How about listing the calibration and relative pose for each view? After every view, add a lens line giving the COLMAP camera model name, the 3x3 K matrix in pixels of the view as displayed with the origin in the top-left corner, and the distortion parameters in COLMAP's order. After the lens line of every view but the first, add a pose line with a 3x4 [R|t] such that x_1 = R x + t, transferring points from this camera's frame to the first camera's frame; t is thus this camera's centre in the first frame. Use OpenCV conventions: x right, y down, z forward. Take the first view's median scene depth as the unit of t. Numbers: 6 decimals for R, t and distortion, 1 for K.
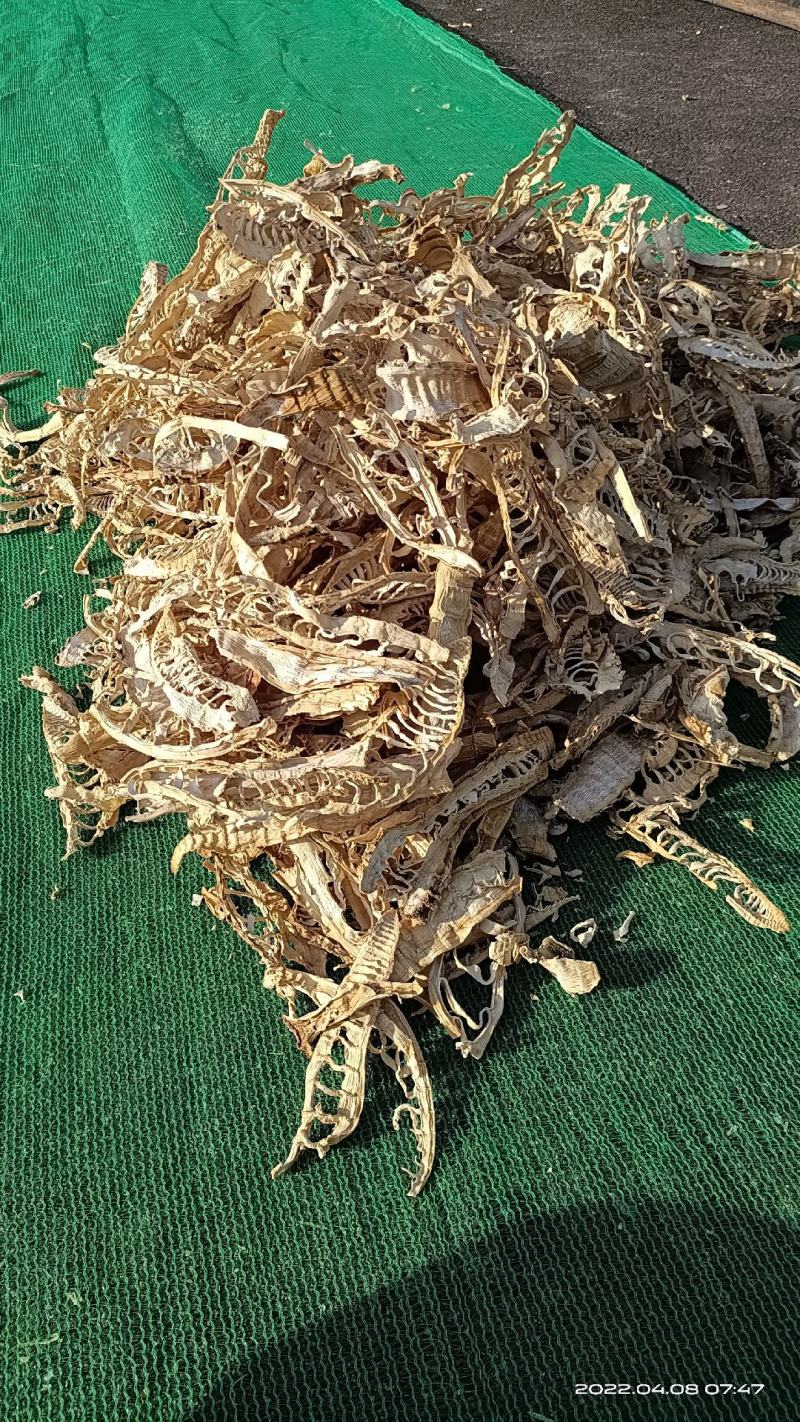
lens RADIAL K [[1036.3, 0, 397.8], [0, 1036.3, 724.6], [0, 0, 1]] dist [0.029074, -0.049420]
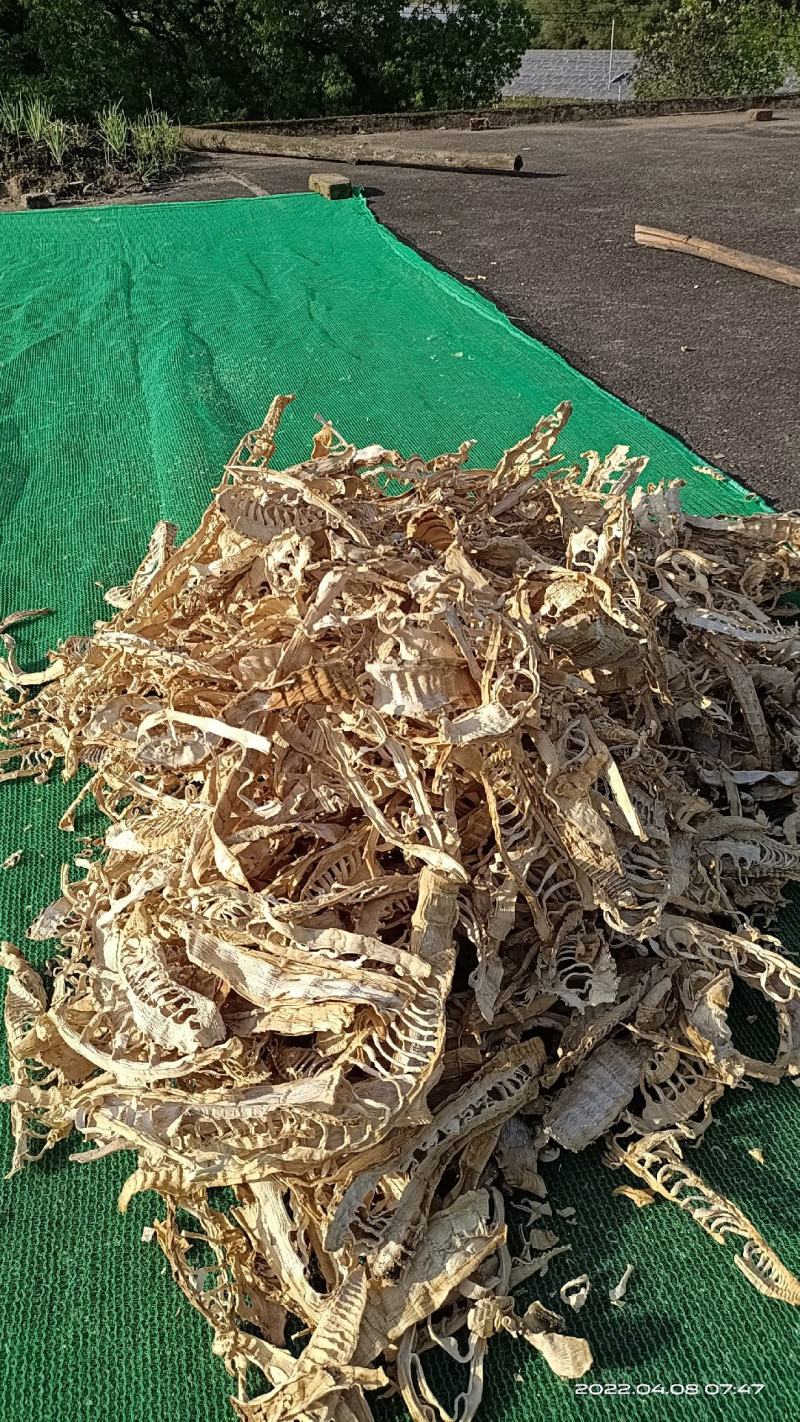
lens RADIAL K [[1036.3, 0, 397.8], [0, 1036.3, 724.6], [0, 0, 1]] dist [0.029074, -0.049420]
pose [[0.999603, 0.024182, -0.014477, 0.025271], [-0.026295, 0.985056, -0.170213, -0.114356], [0.010145, 0.170527, 0.985301, 0.031440]]
